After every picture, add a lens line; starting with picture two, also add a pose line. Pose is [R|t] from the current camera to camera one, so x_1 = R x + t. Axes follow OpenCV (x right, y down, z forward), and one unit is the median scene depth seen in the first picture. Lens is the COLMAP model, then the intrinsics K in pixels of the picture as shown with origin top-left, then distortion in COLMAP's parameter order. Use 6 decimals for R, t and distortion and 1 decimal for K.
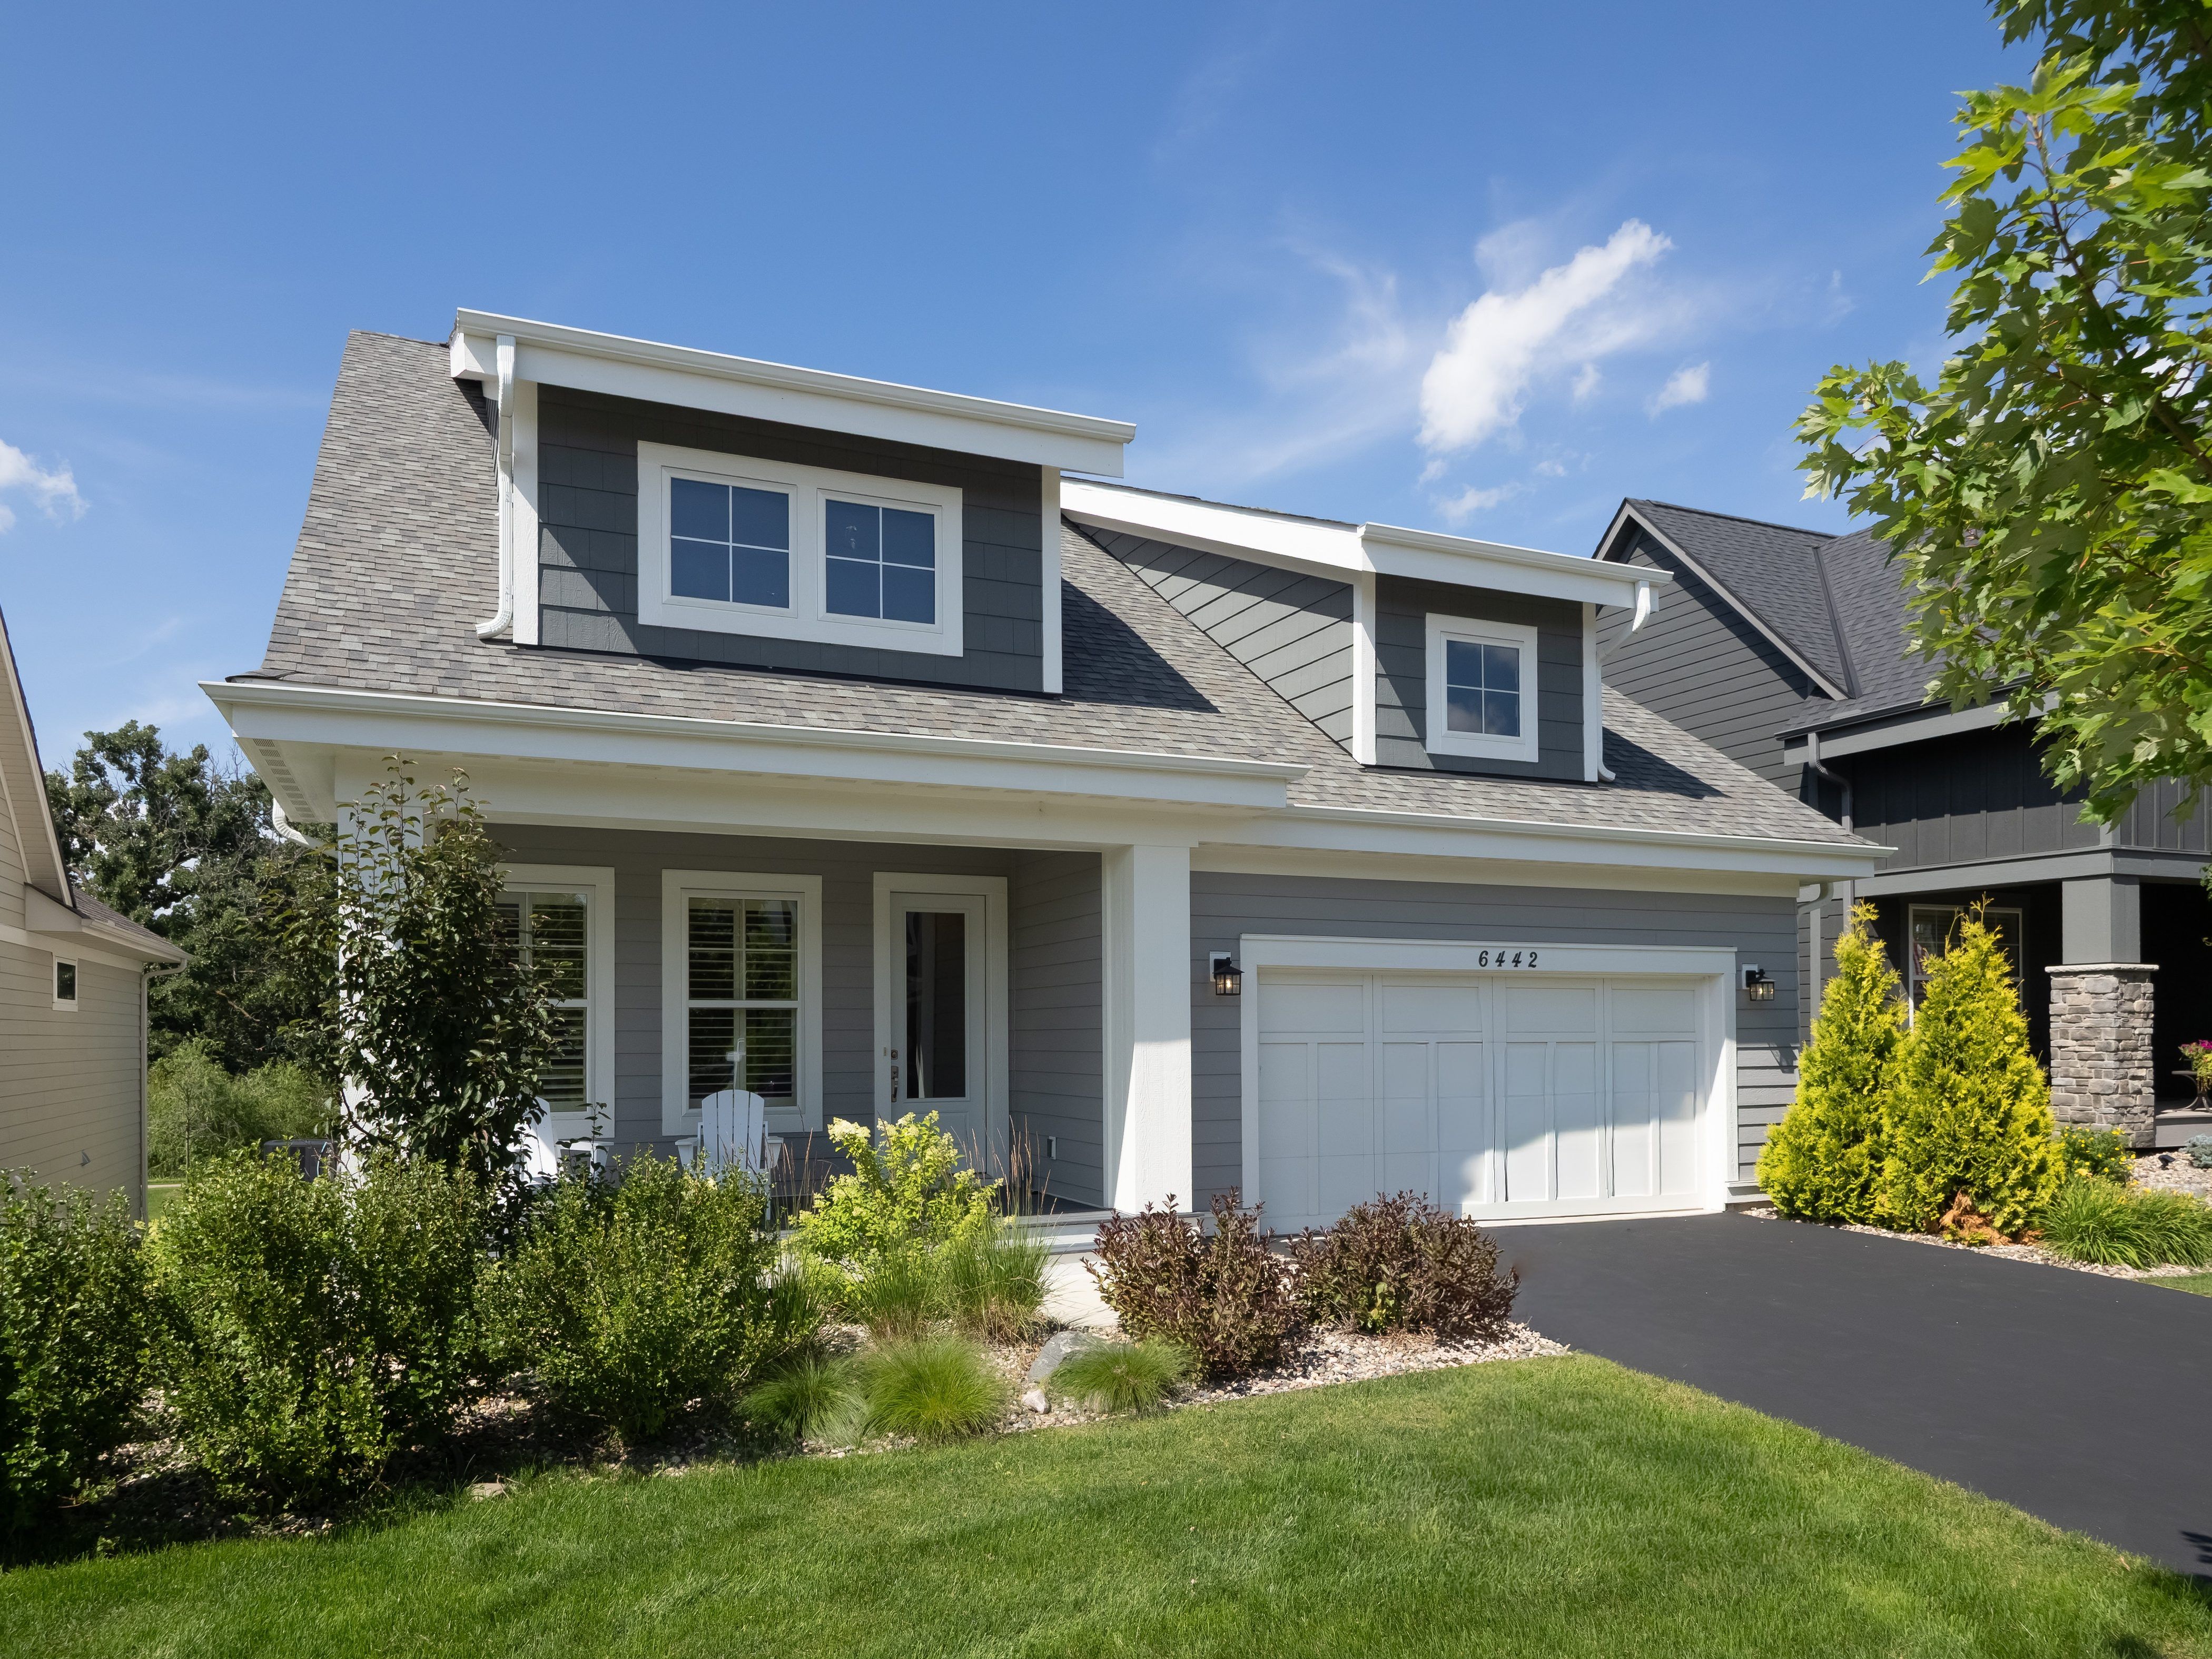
lens RADIAL K [[1496.0, 0, 1100.2], [0, 1496.0, 1011.4], [0, 0, 1]] dist [0.000350, -0.000409]
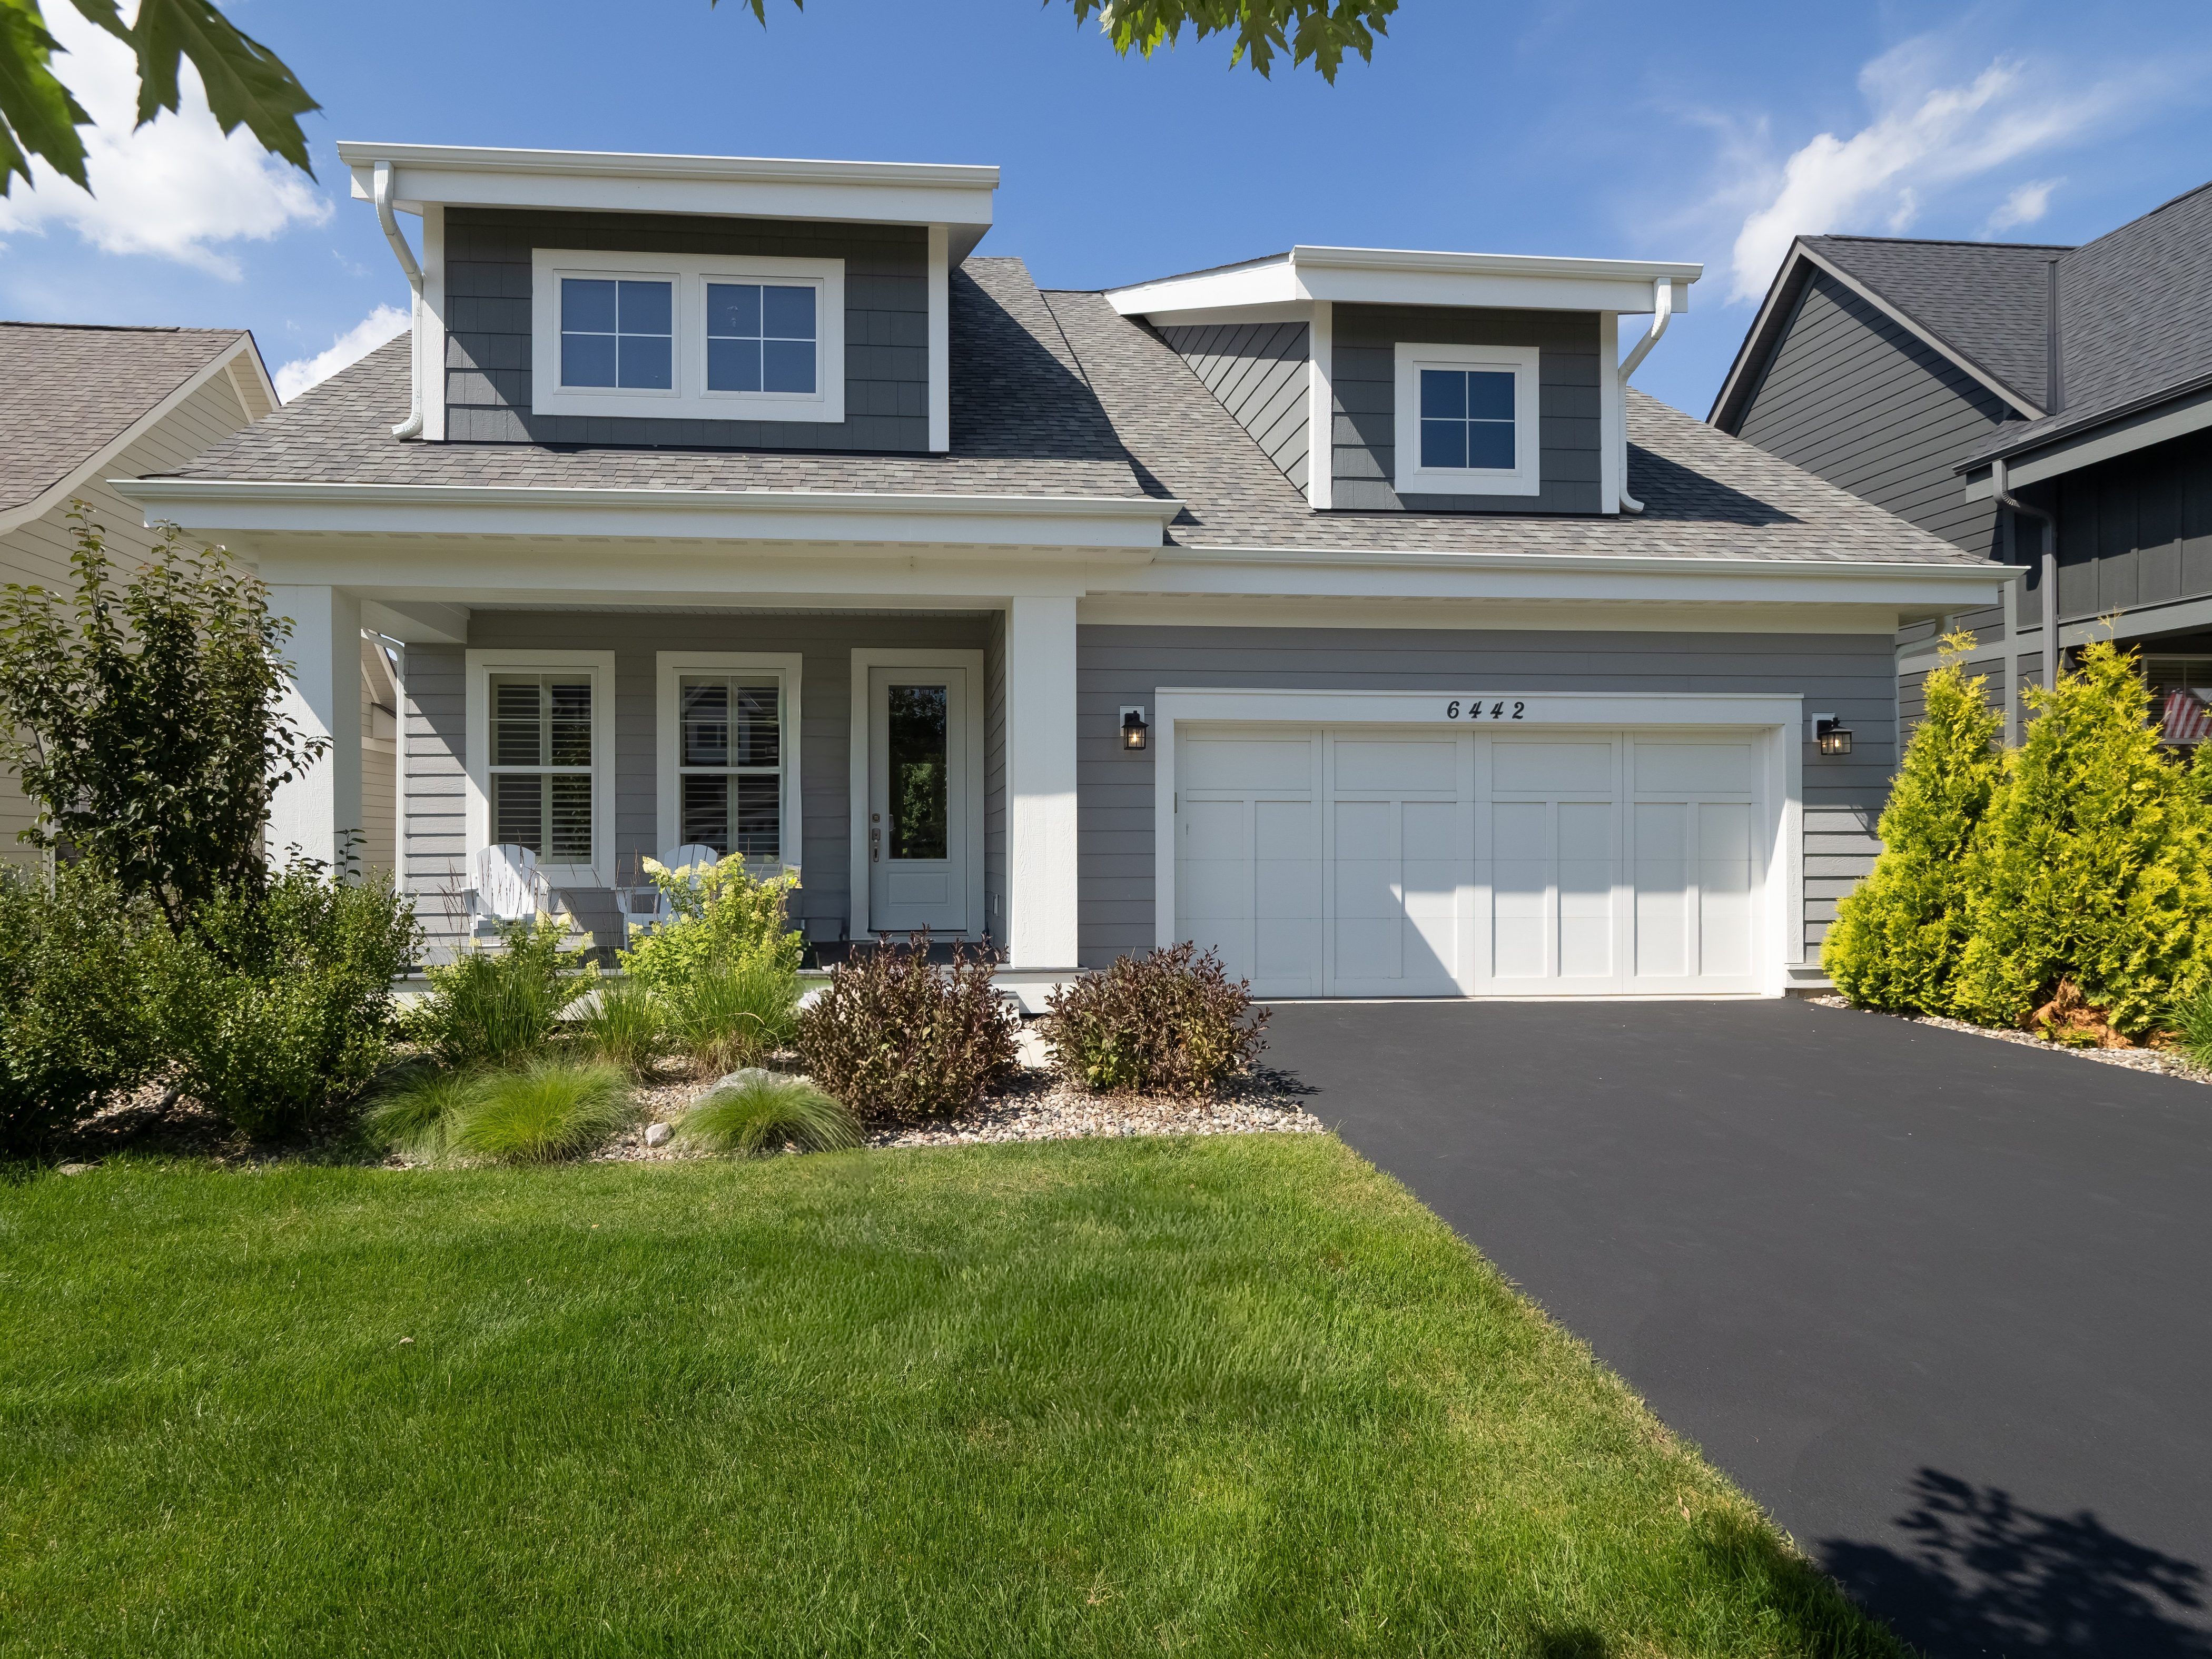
lens RADIAL K [[1259.3, 0, 1002.6], [0, 1259.3, 842.0], [0, 0, 1]] dist [-0.001942, -0.001562]
pose [[0.944931, 0.001079, -0.327269, 0.258391], [0.003065, 0.999922, 0.012145, 0.037346], [0.327257, -0.012479, 0.944853, 0.182773]]
